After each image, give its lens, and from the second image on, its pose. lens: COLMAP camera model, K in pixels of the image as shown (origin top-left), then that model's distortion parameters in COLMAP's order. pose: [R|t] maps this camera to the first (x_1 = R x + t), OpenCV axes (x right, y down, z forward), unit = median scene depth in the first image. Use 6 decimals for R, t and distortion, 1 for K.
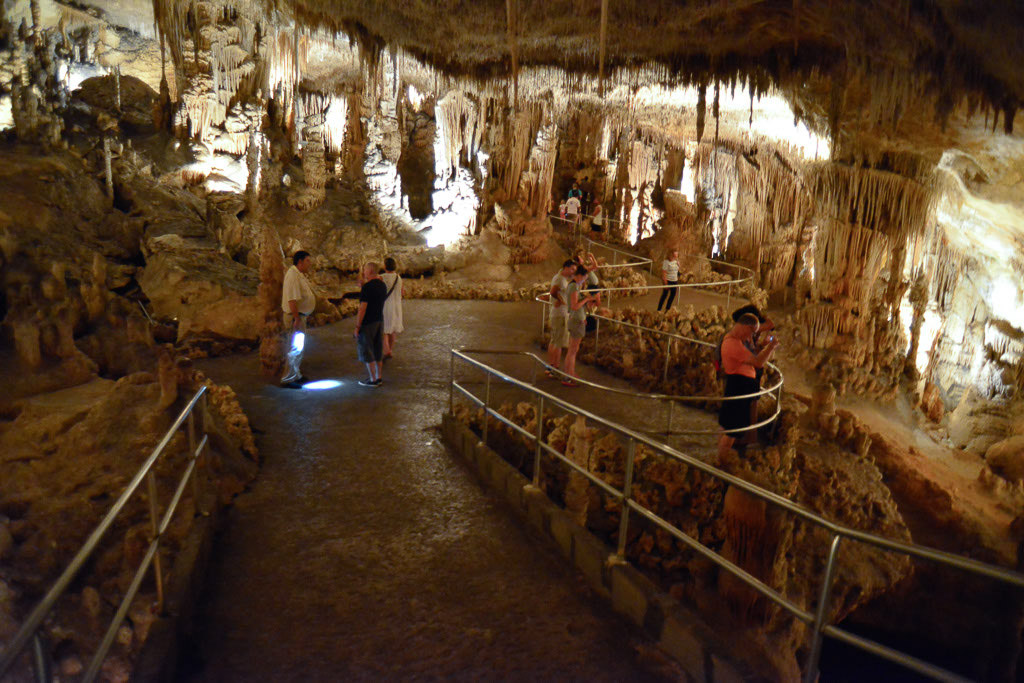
lens RADIAL K [[695.7, 0, 508.6], [0, 695.7, 342.8], [0, 0, 1]] dist [-0.144015, 0.089665]
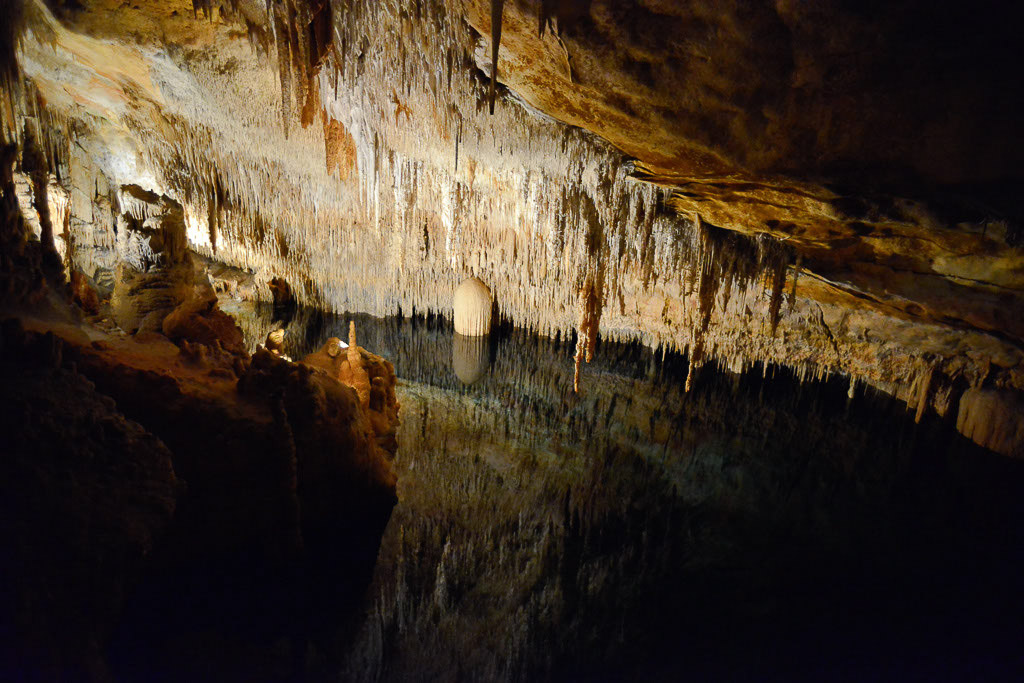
lens RADIAL K [[695.7, 0, 516.3], [0, 695.7, 340.3], [0, 0, 1]] dist [-0.144015, 0.089665]
pose [[0.354214, -0.290083, 0.889035, 0.052885], [0.163106, 0.955265, 0.246707, 0.027337], [-0.920830, 0.057620, 0.385683, 0.155977]]
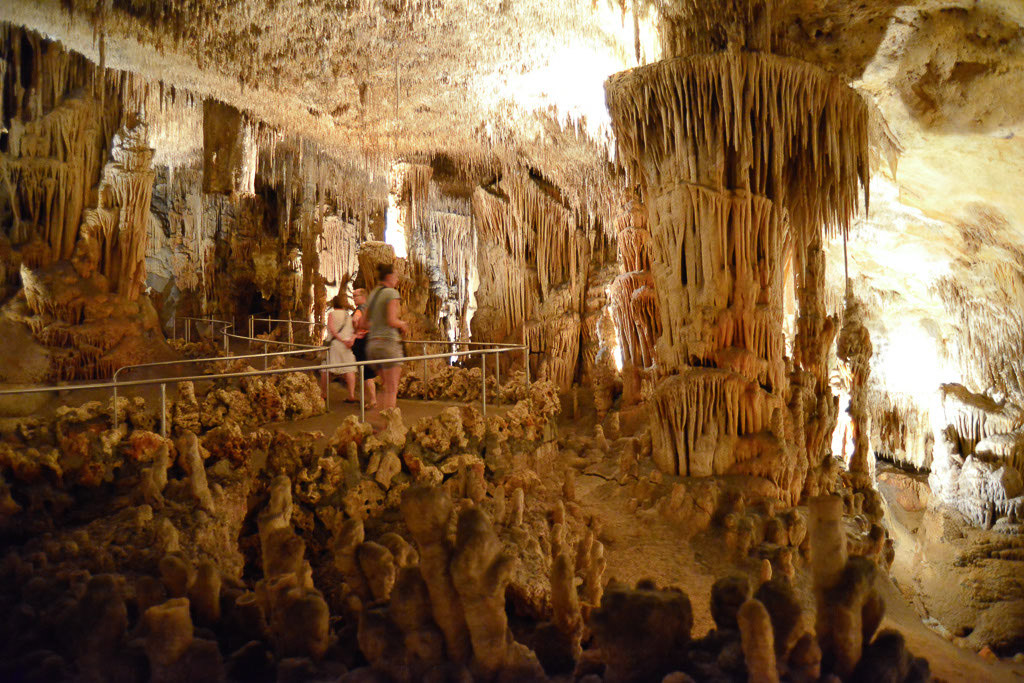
lens RADIAL K [[695.7, 0, 514.2], [0, 695.7, 342.7], [0, 0, 1]] dist [-0.144015, 0.089665]
pose [[0.931021, -0.048662, 0.361707, 0.166500], [0.130276, 0.970093, -0.204813, -0.000705], [-0.340923, 0.237807, 0.909516, 0.539844]]
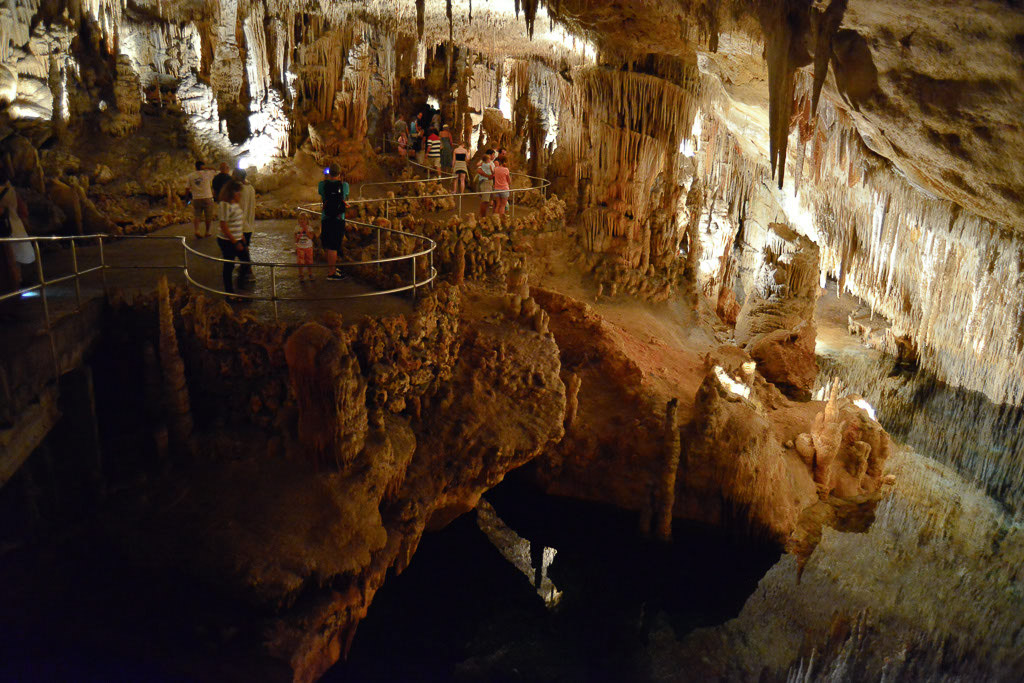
lens RADIAL K [[695.7, 0, 510.9], [0, 695.7, 340.7], [0, 0, 1]] dist [-0.144015, 0.089665]
pose [[0.993441, -0.038218, 0.107770, 0.182907], [0.029654, 0.996356, 0.079976, 0.046968], [-0.110434, -0.076255, 0.990954, -0.029117]]
